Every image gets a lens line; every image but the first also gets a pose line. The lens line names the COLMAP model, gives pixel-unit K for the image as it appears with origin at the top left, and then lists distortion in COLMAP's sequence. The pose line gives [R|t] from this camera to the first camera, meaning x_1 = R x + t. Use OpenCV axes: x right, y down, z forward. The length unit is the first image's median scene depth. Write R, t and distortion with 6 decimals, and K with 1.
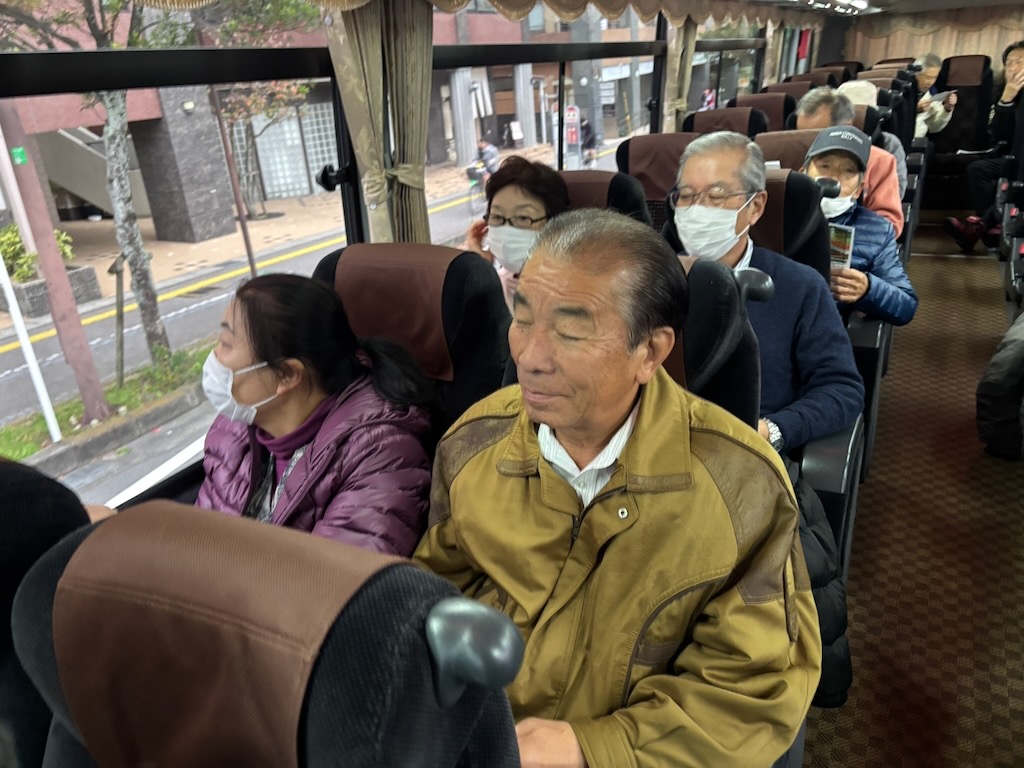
lens RADIAL K [[781.0, 0, 512.0], [0, 781.0, 384.0], [0, 0, 1]] dist [0.005466, 0.004376]
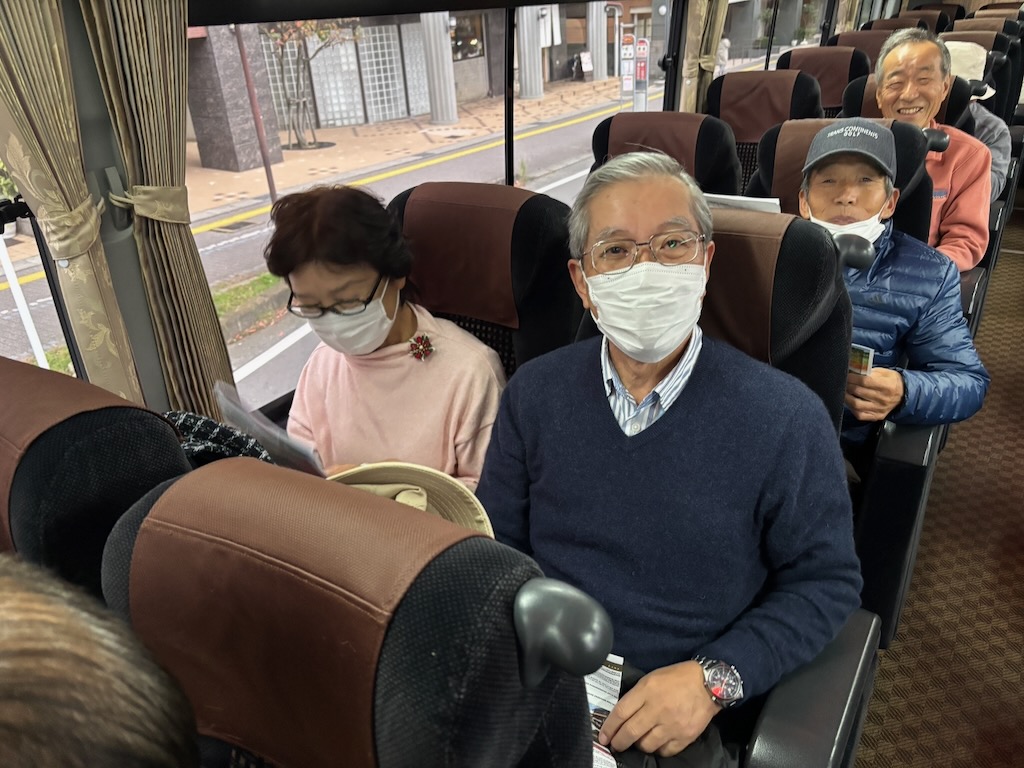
lens RADIAL K [[784.7, 0, 528.5], [0, 784.7, 365.0], [0, 0, 1]] dist [-0.000740, 0.008206]
pose [[0.995992, 0.059475, -0.066805, 0.048897], [-0.055216, 0.996429, 0.063882, -0.044493], [0.070366, -0.059938, 0.995719, 0.089072]]
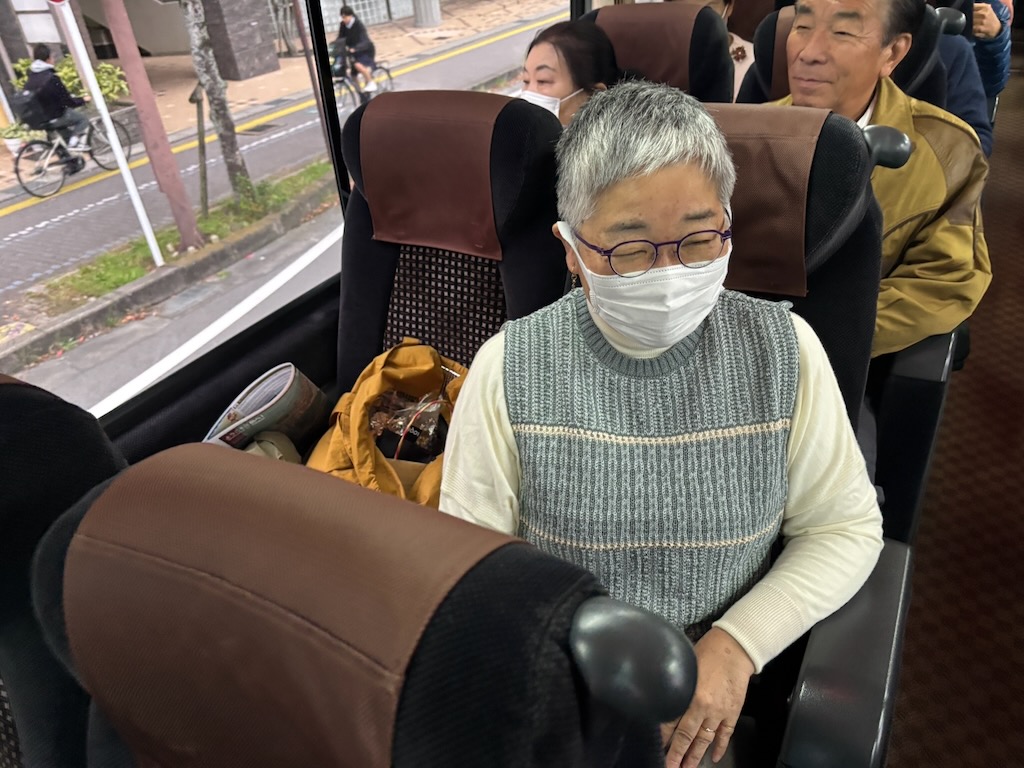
lens RADIAL K [[782.4, 0, 512.2], [0, 782.4, 410.0], [0, 0, 1]] dist [0.001662, -0.004838]
pose [[0.999690, 0.010204, -0.022702, -0.063971], [-0.005364, 0.978995, 0.203815, 0.040735], [0.024305, -0.203630, 0.978746, -0.072553]]
